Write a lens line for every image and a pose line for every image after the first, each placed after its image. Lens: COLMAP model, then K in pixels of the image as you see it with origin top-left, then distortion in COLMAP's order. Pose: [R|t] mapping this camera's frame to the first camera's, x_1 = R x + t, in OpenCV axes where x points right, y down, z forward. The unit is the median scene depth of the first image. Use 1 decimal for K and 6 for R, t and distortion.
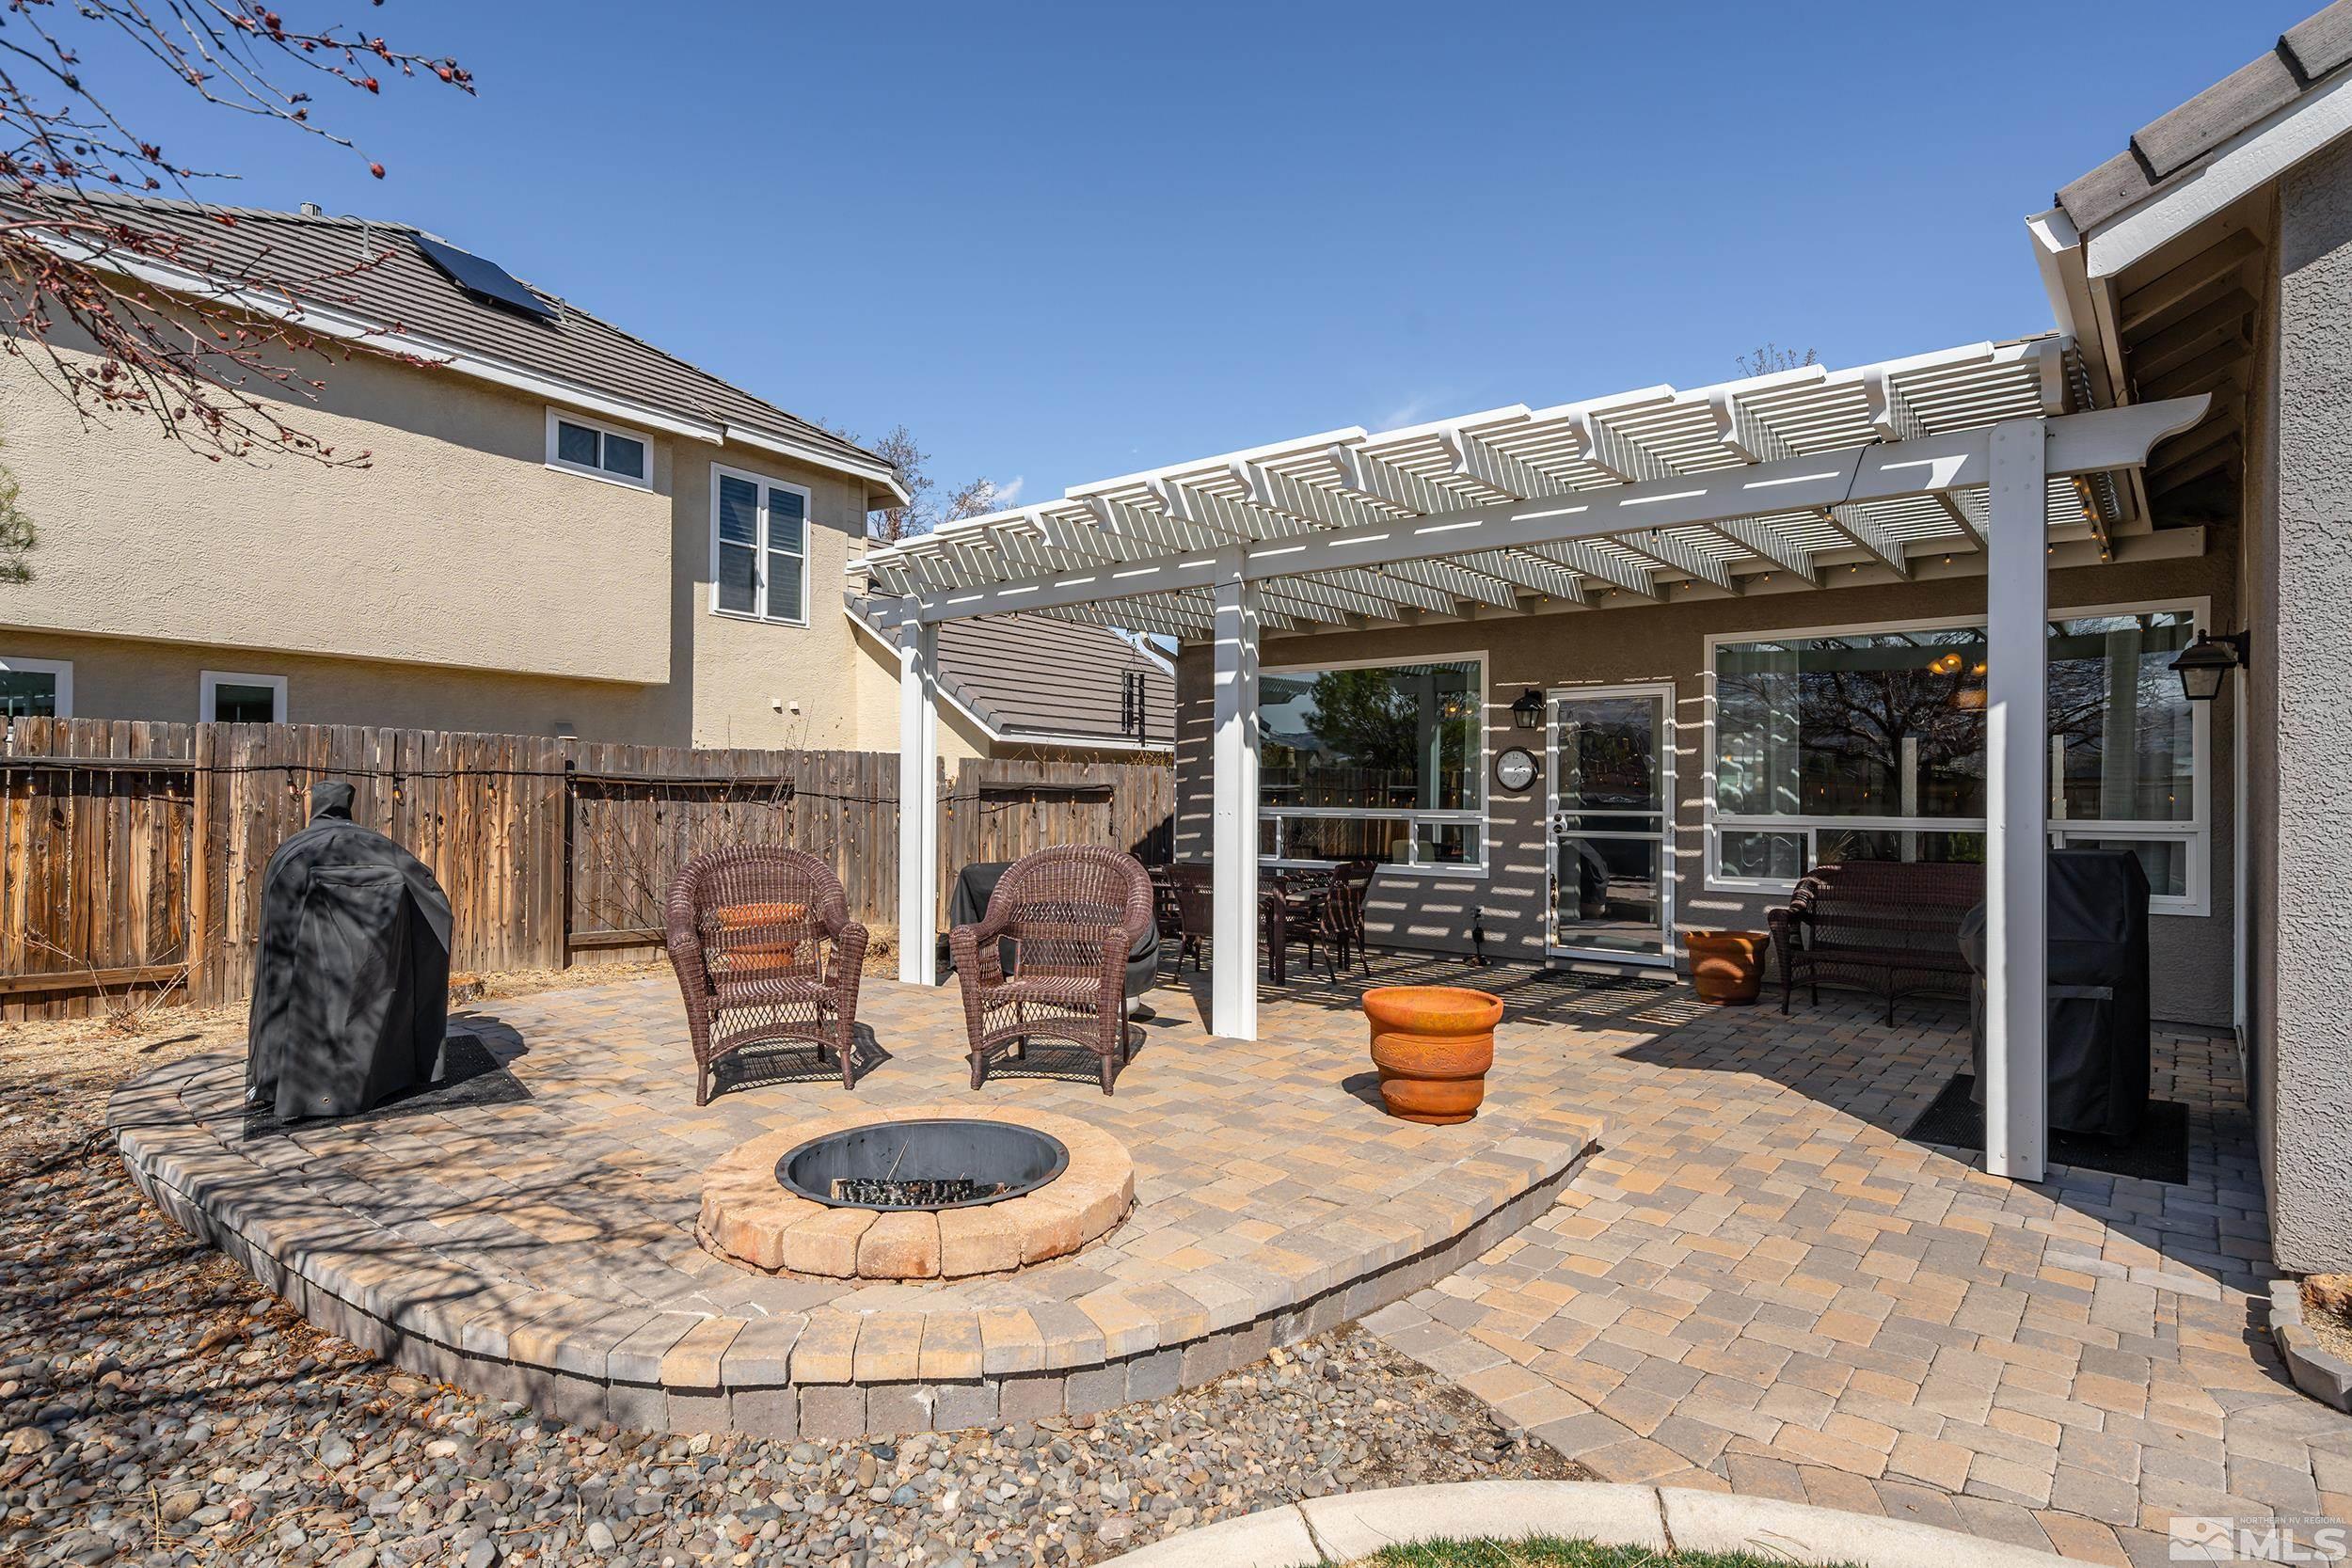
lens RADIAL K [[1226.1, 0, 1167.2], [0, 1226.1, 789.1], [0, 0, 1]] dist [0.001157, 0.000141]
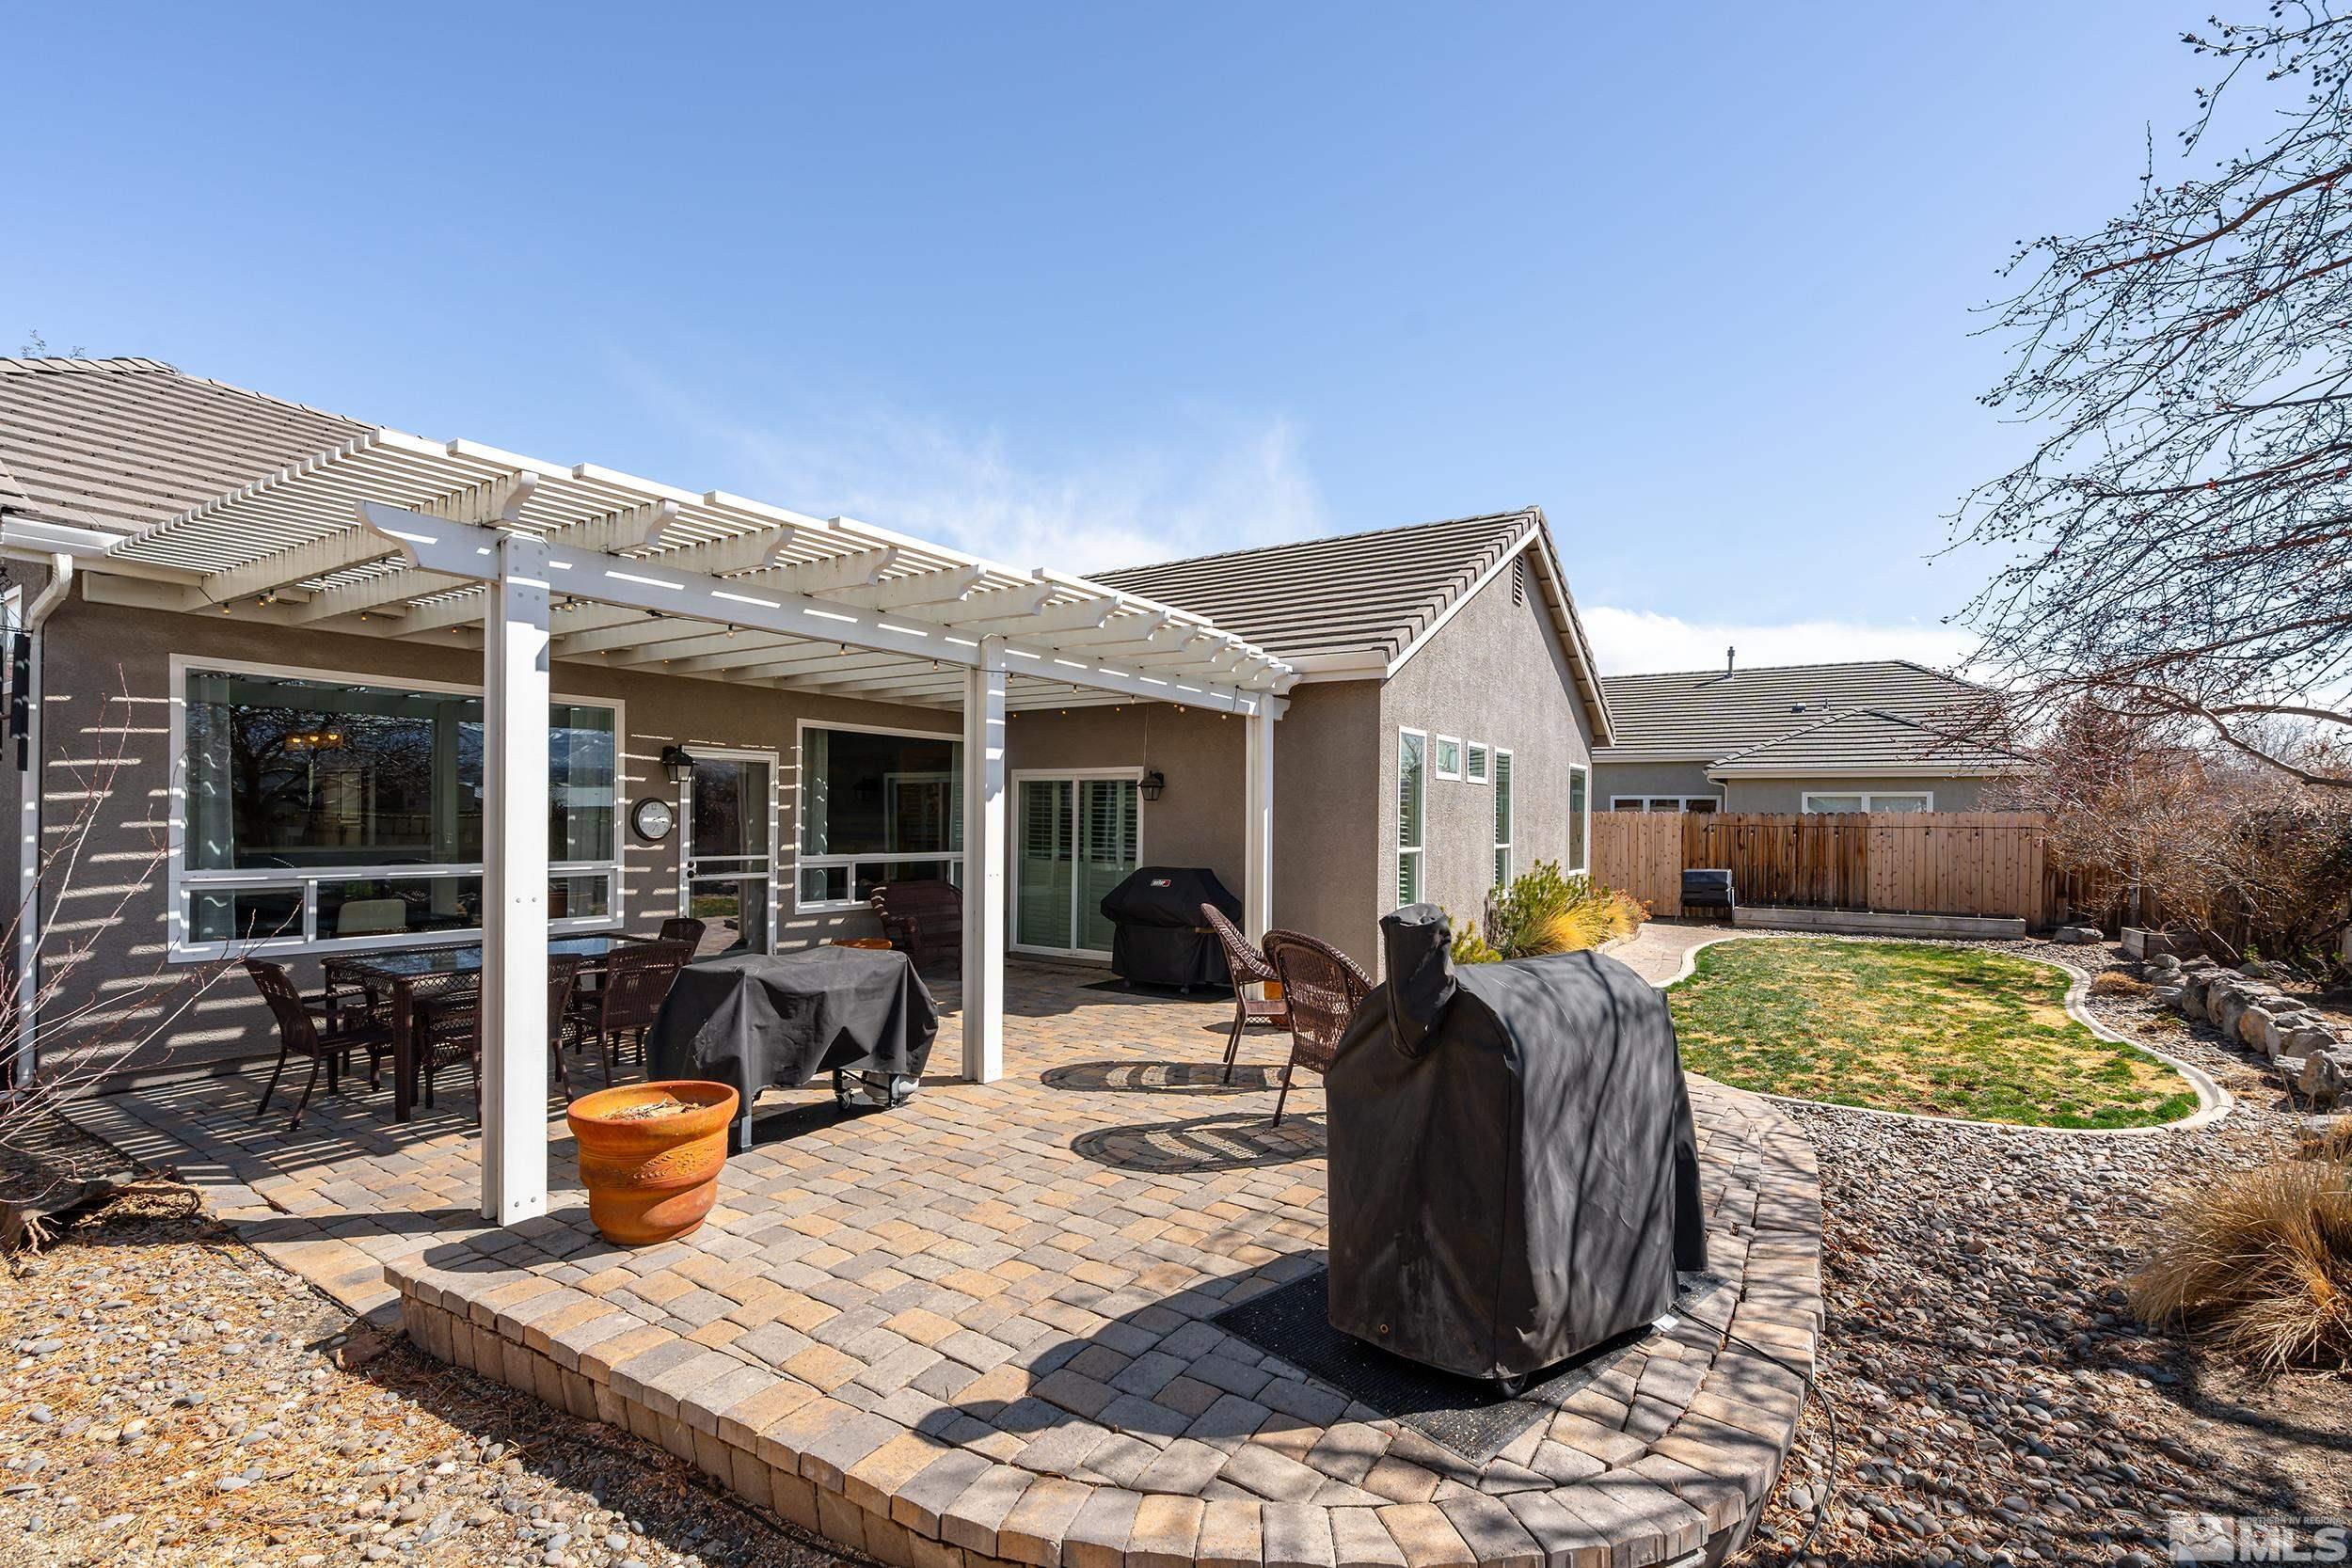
lens RADIAL K [[1073.6, 0, 1162.8], [0, 1073.6, 800.6], [0, 0, 1]] dist [0.006293, 0.001123]
pose [[-0.107674, 0.008830, 0.994147, -0.725952], [-0.015626, 0.999822, -0.010573, -0.031323], [-0.994063, -0.016673, -0.107517, 0.722593]]
